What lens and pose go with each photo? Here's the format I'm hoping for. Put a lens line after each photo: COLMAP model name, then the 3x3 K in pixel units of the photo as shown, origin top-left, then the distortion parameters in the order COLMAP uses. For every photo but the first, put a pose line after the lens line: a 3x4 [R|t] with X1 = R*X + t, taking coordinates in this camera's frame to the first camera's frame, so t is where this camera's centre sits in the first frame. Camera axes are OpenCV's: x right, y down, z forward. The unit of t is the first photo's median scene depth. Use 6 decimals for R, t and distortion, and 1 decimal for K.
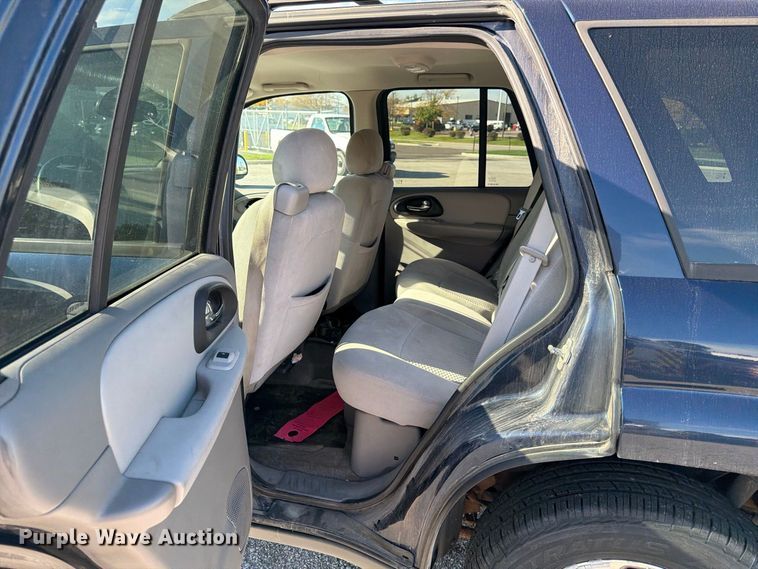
lens RADIAL K [[537.2, 0, 380.7], [0, 537.2, 288.8], [0, 0, 1]] dist [0.019948, -0.024963]
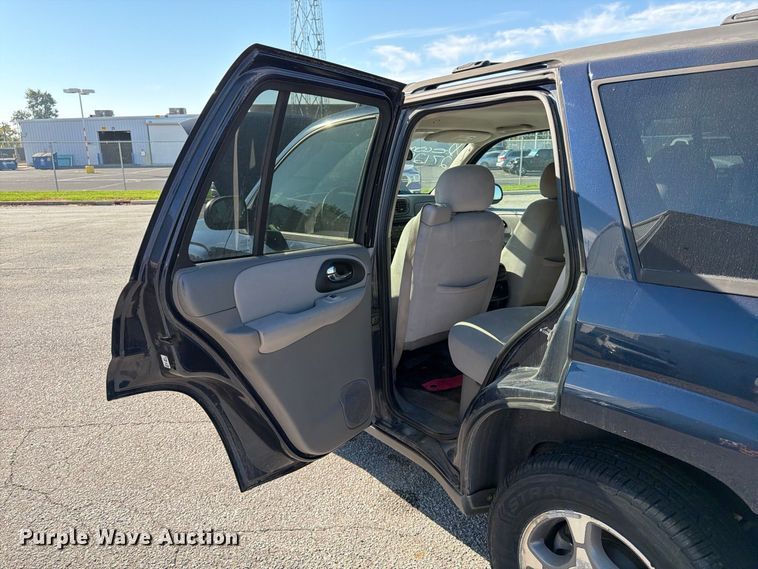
lens RADIAL K [[537.2, 0, 375.0], [0, 537.2, 284.9], [0, 0, 1]] dist [0.019948, -0.024963]
pose [[0.793055, 0.102681, -0.600433, 0.558640], [-0.136963, 0.990509, -0.011513, 0.056040], [0.593552, 0.091367, 0.799592, -0.216001]]
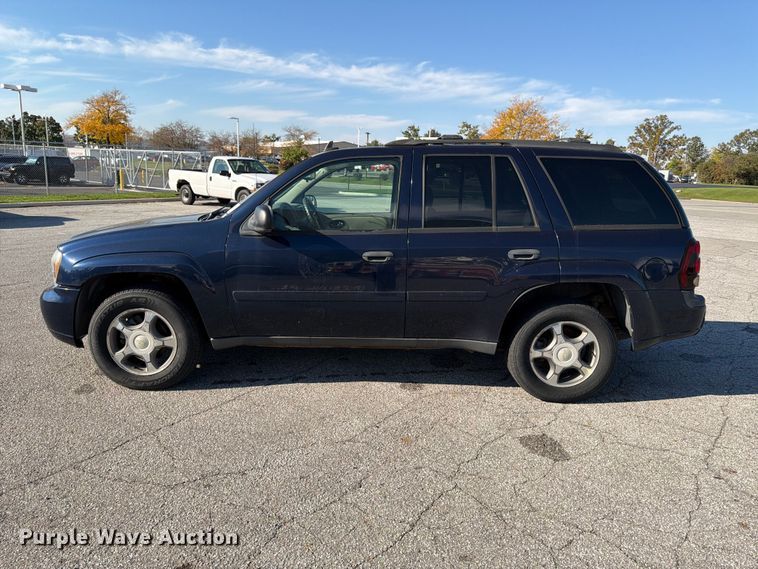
lens RADIAL K [[537.2, 0, 380.7], [0, 537.2, 285.8], [0, 0, 1]] dist [0.019948, -0.024963]
pose [[0.967715, -0.047155, 0.247598, -1.027442], [0.064832, 0.995859, -0.063732, 0.323030], [-0.243567, 0.077727, 0.966764, -1.372793]]
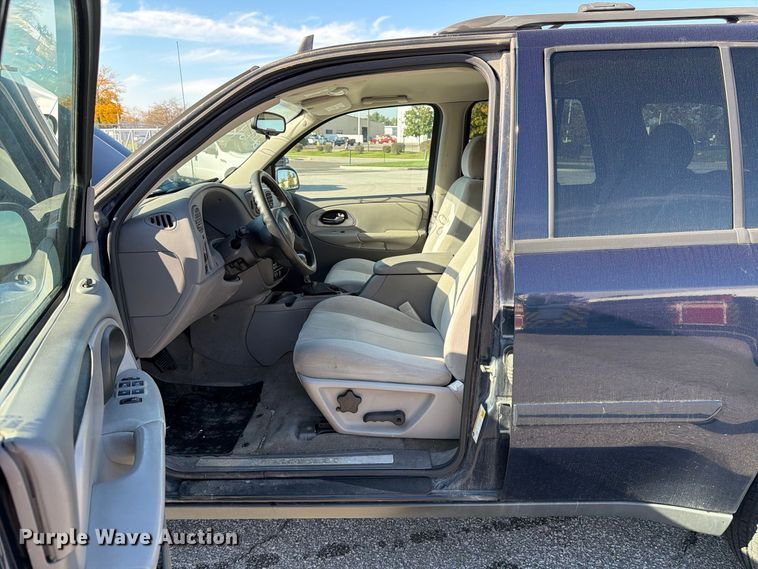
lens RADIAL K [[537.2, 0, 379.6], [0, 537.2, 281.8], [0, 0, 1]] dist [0.019948, -0.024963]
pose [[0.968413, -0.087285, 0.233576, -0.755254], [0.095923, 0.995053, -0.025860, 0.000110], [-0.230163, 0.047449, 0.971995, 0.019182]]
